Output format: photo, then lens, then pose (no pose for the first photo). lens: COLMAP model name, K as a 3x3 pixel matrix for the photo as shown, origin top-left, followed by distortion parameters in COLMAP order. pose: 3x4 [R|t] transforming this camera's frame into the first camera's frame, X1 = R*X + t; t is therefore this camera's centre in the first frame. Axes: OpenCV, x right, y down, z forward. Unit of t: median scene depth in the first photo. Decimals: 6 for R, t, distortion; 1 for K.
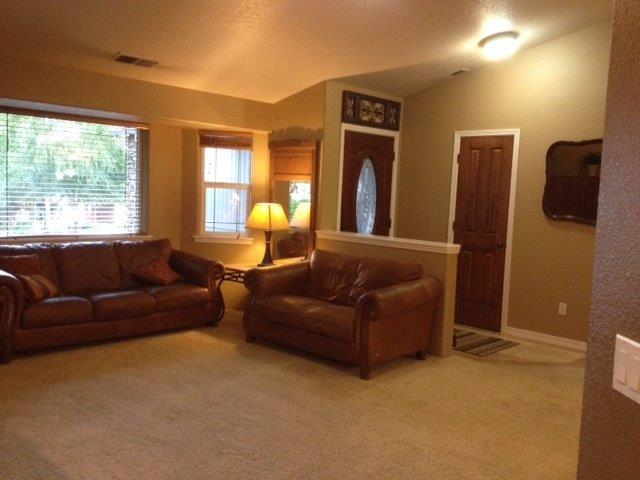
lens RADIAL K [[603.8, 0, 320.0], [0, 603.8, 240.0], [0, 0, 1]] dist [0.172592, -0.409308]
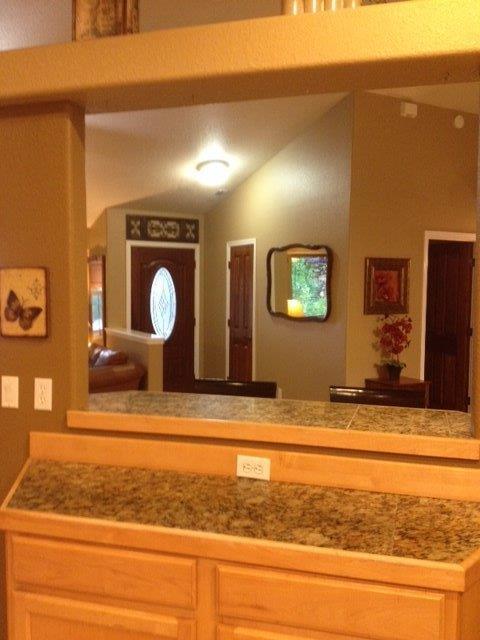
lens RADIAL K [[603.8, 0, 240.0], [0, 603.8, 320.0], [0, 0, 1]] dist [0.172592, -0.409308]
pose [[0.949092, -0.016939, -0.314543, 0.620523], [0.002076, 0.998868, -0.047528, 0.026468], [0.314992, 0.044456, 0.948052, -0.085312]]
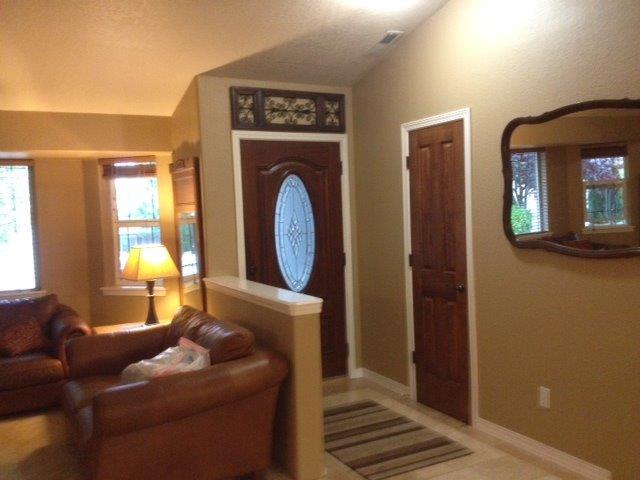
lens RADIAL K [[603.8, 0, 320.0], [0, 603.8, 240.0], [0, 0, 1]] dist [0.172592, -0.409308]
pose [[0.943462, -0.060773, -0.325862, 0.358794], [0.048172, 0.997751, -0.046610, -0.020115], [0.327962, 0.028277, 0.944268, 0.331786]]
